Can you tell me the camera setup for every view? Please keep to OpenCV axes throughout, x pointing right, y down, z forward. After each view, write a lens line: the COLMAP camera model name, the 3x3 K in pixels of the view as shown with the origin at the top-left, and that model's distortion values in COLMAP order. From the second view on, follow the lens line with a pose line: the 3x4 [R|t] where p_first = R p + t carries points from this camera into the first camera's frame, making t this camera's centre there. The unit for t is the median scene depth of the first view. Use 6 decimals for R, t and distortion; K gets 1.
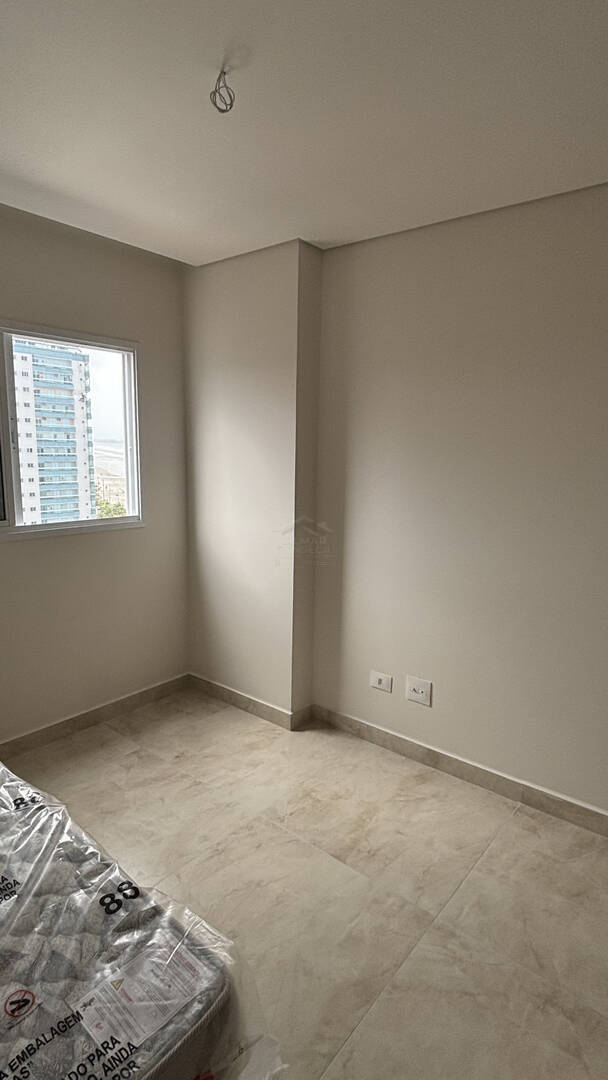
lens RADIAL K [[570.3, 0, 306.4], [0, 570.3, 546.4], [0, 0, 1]] dist [0.002306, 0.000635]
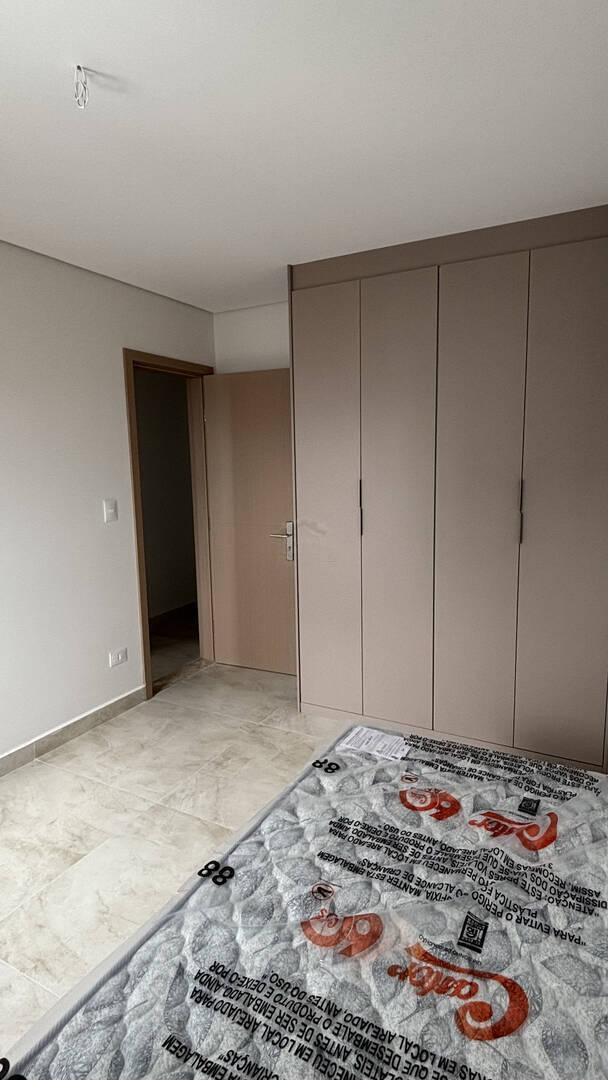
lens RADIAL K [[570.3, 0, 308.2], [0, 570.3, 542.1], [0, 0, 1]] dist [0.002306, 0.000635]
pose [[-0.192668, -0.157863, 0.968482, -0.961152], [0.188674, 0.962598, 0.194439, -0.111190], [-0.962954, 0.220190, -0.155677, 0.692606]]
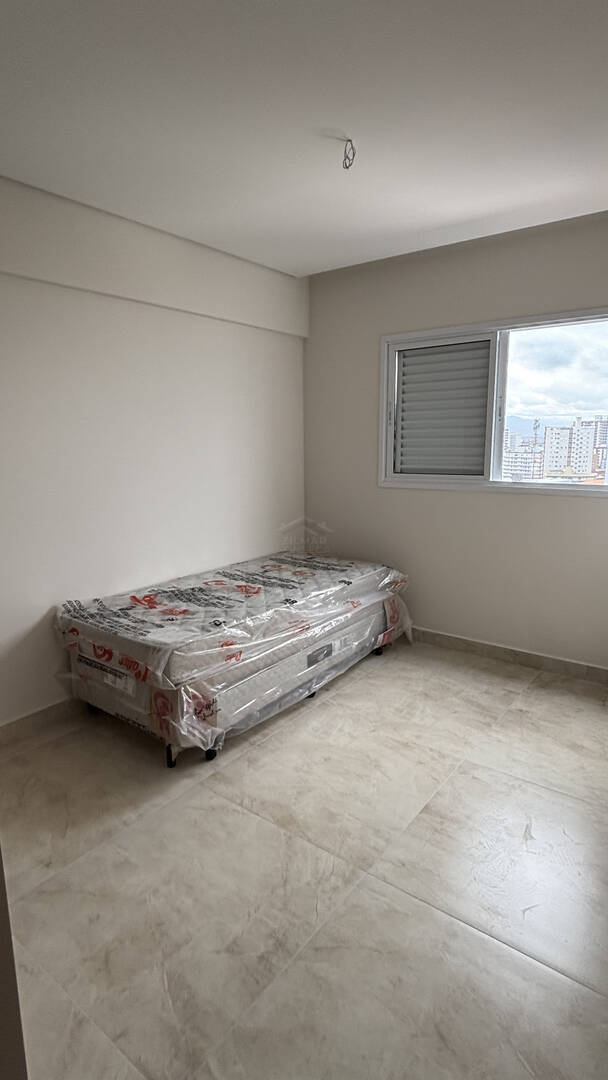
lens RADIAL K [[570.3, 0, 300.5], [0, 570.3, 542.6], [0, 0, 1]] dist [0.002306, 0.000635]
pose [[0.025618, 0.167930, -0.985466, 1.038301], [-0.166464, 0.972743, 0.161434, -0.043352], [0.985715, 0.159909, 0.052874, 0.700579]]
